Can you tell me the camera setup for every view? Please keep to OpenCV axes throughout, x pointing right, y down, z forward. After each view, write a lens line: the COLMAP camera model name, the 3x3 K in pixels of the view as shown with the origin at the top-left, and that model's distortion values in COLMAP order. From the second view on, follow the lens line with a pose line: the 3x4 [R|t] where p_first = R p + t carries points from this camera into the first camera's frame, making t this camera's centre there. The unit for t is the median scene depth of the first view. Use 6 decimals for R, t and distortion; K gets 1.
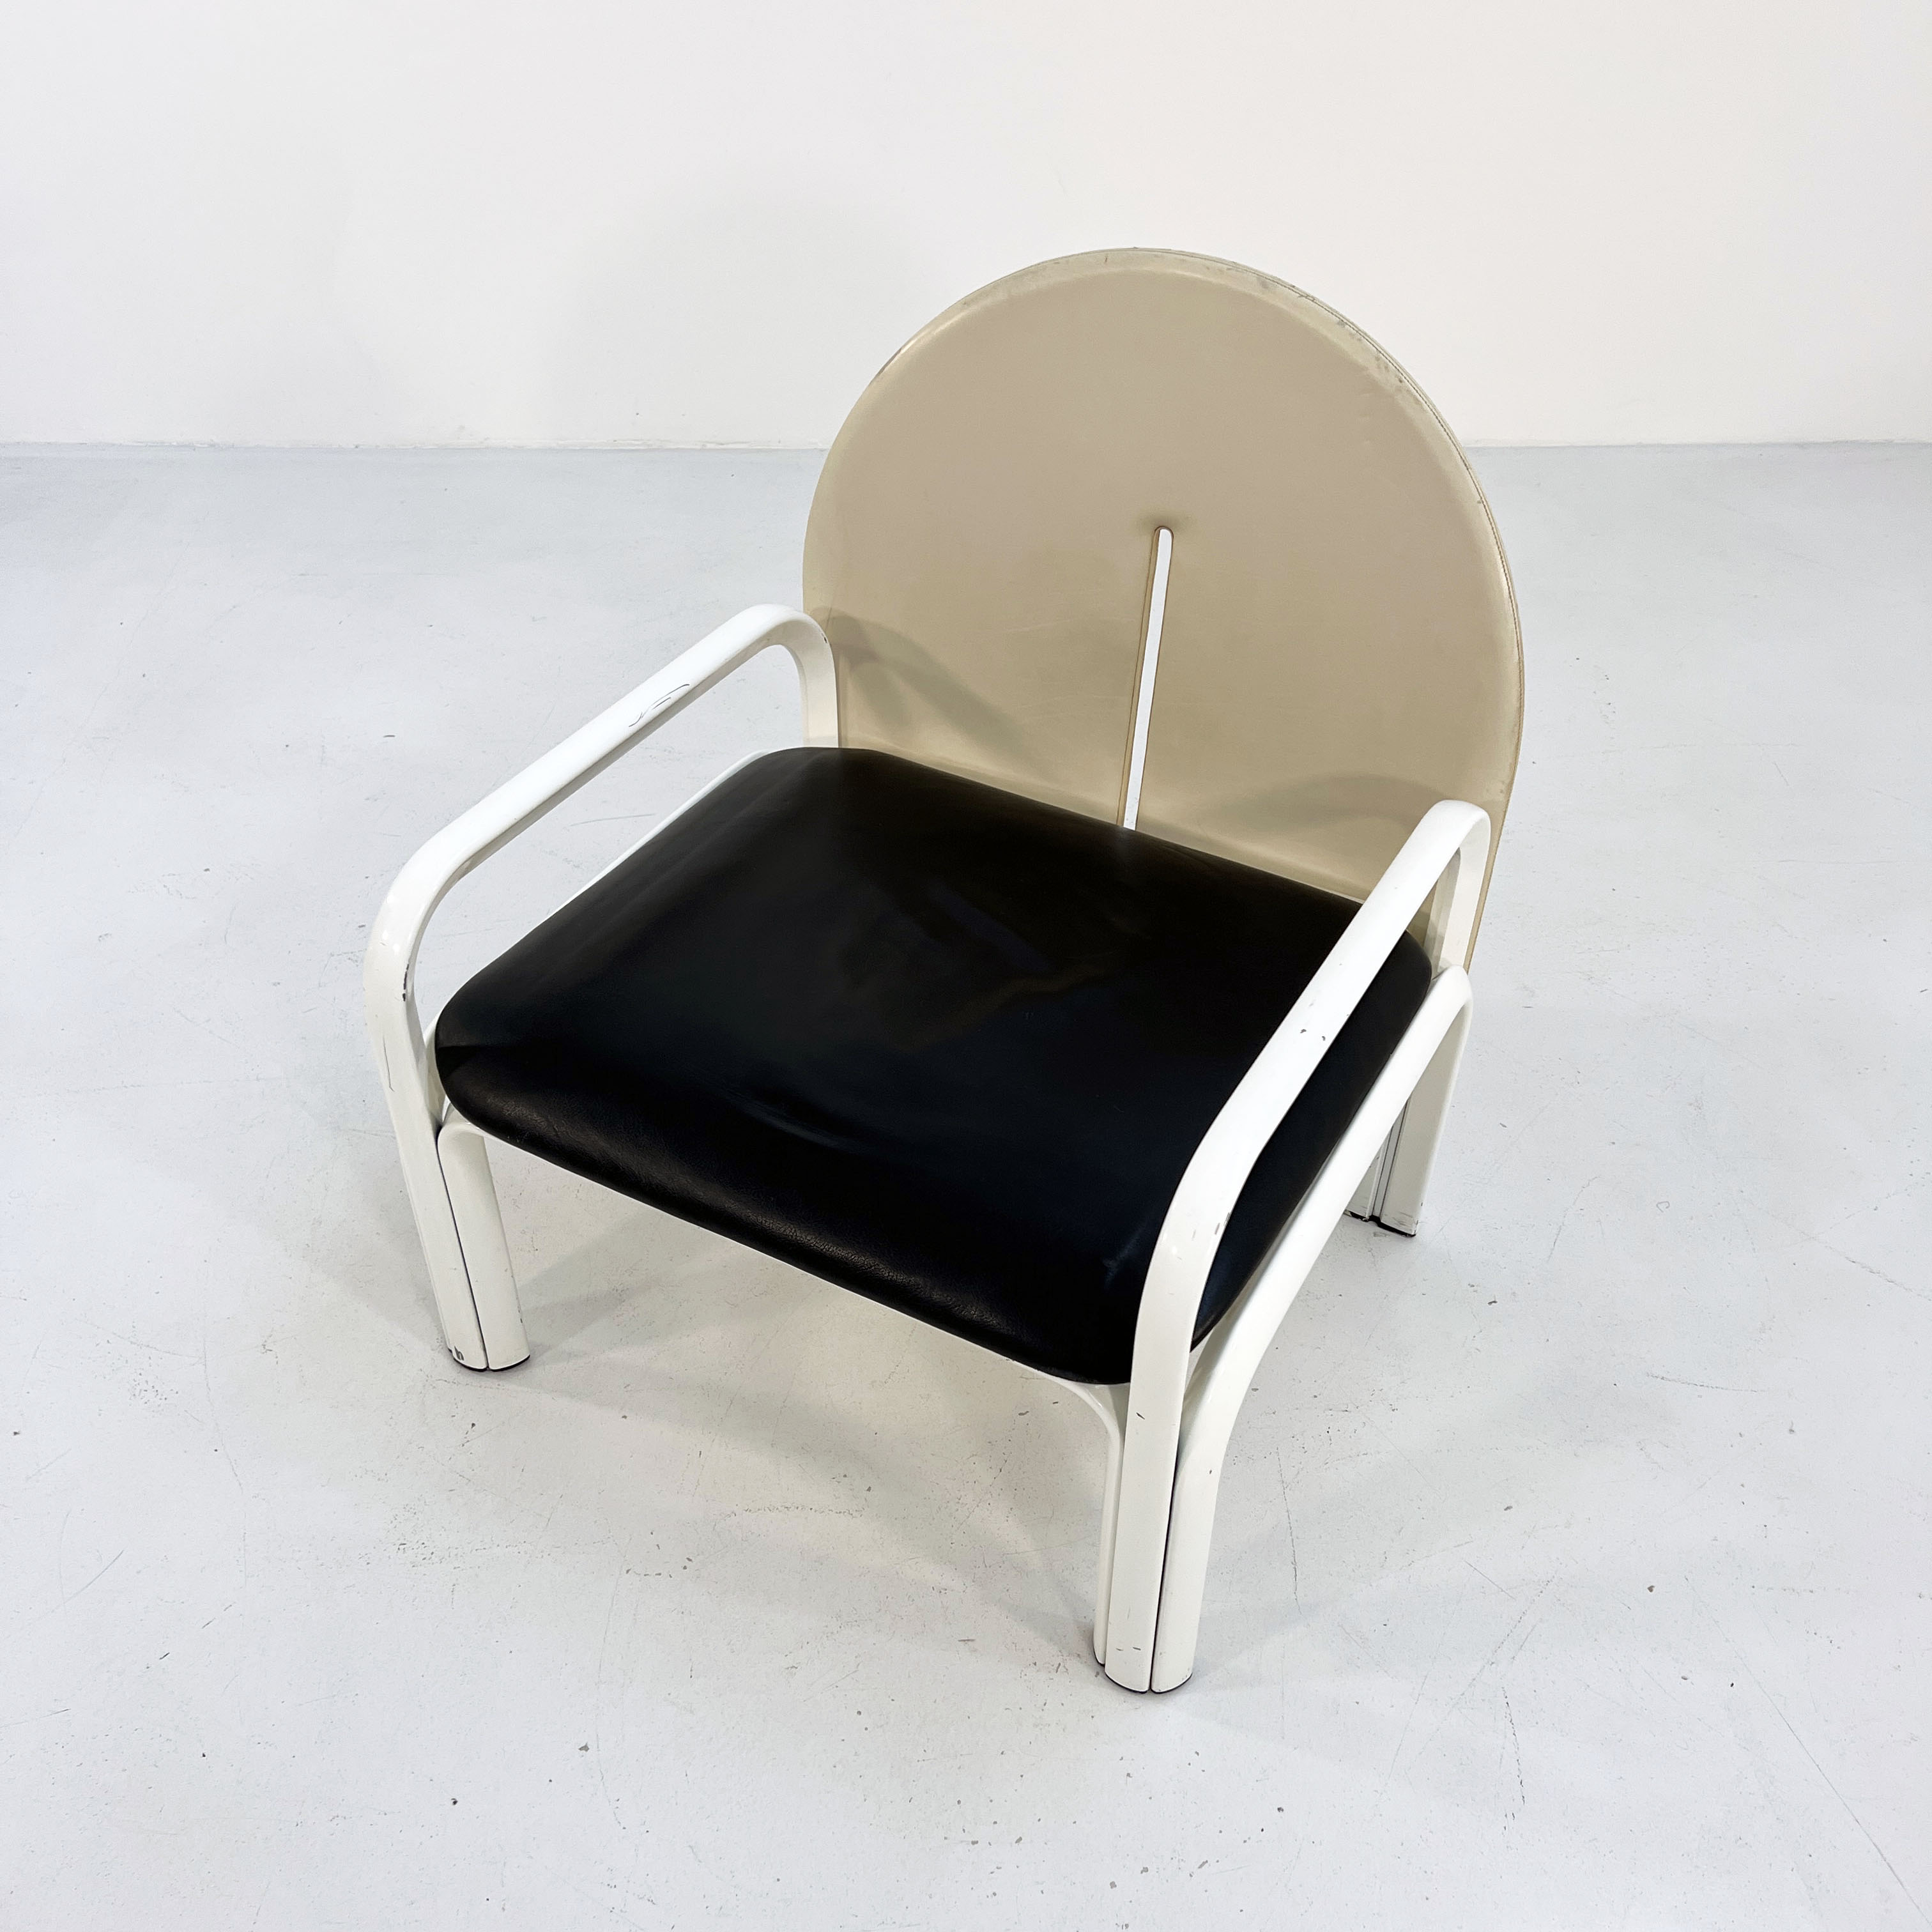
lens RADIAL K [[1895.2, 0, 975.2], [0, 1895.2, 1023.5], [0, 0, 1]] dist [0.057650, -0.077413]
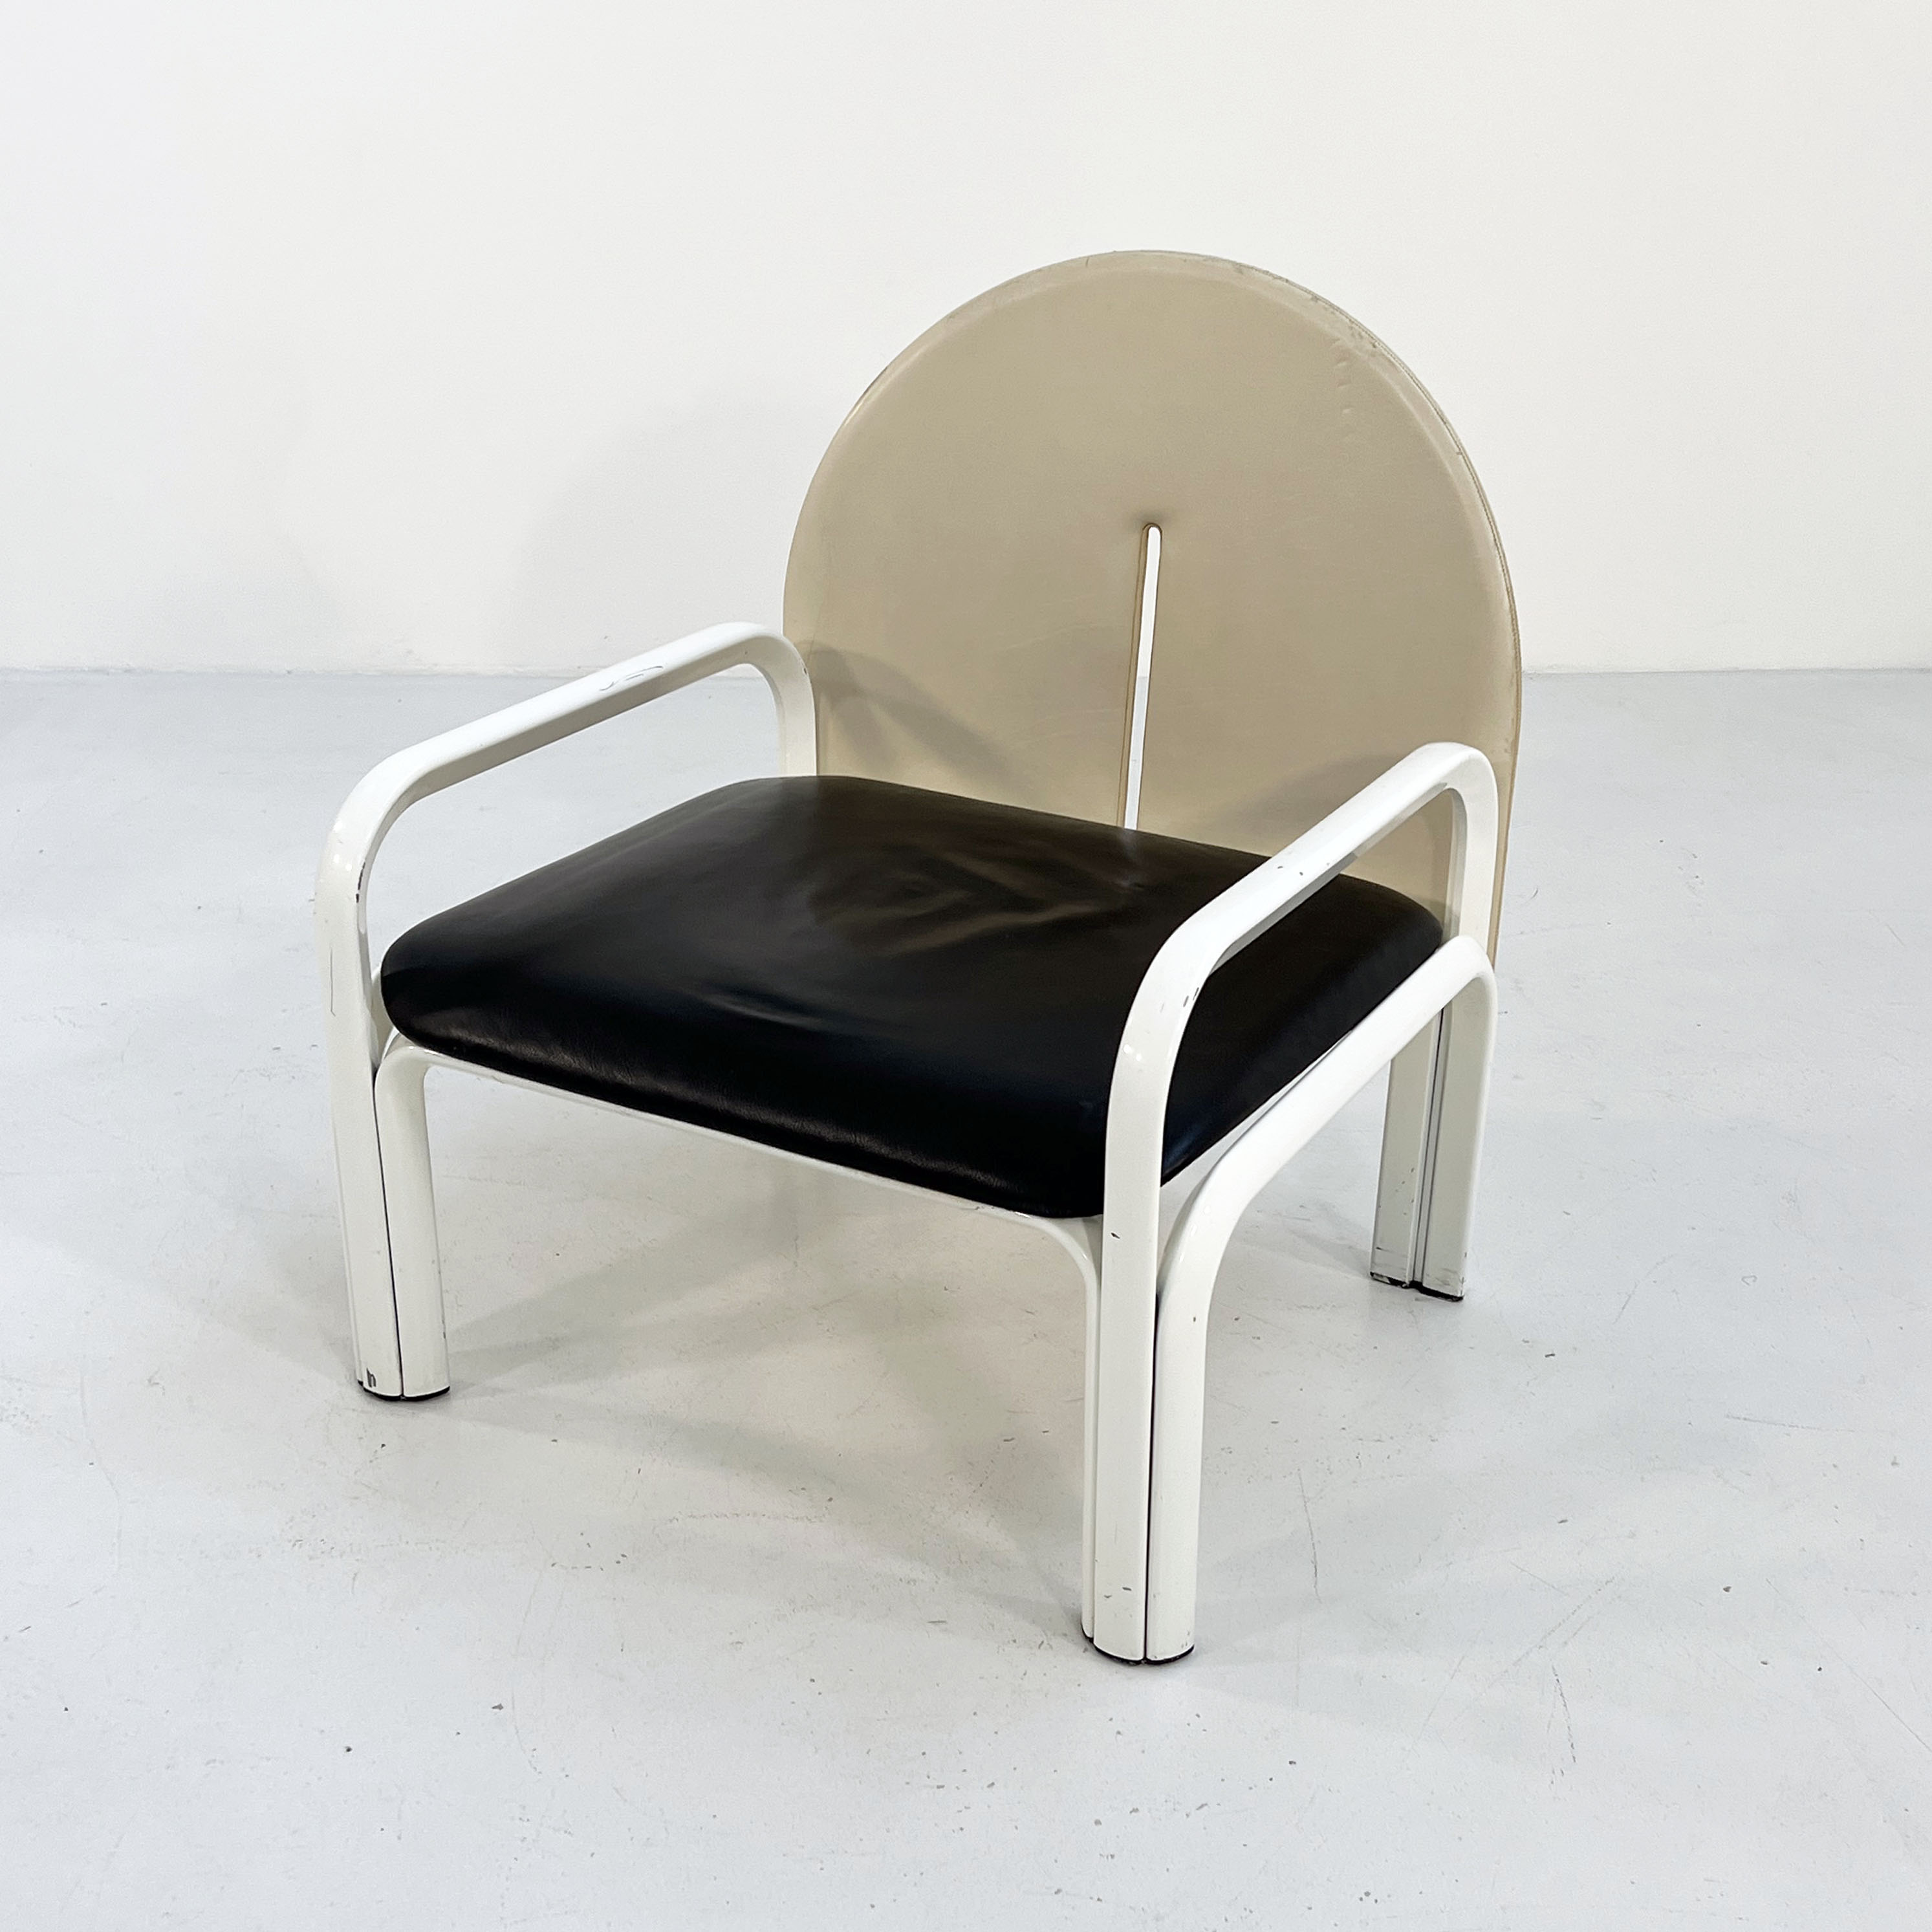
lens RADIAL K [[2557.5, 0, 966.0], [0, 2557.5, 966.0], [0, 0, 1]] dist [0.083351, -0.083261]
pose [[0.999831, -0.000049, -0.018378, 0.028932], [-0.005379, 0.955436, -0.295150, 0.365946], [0.017574, 0.295199, 0.955274, -0.206176]]
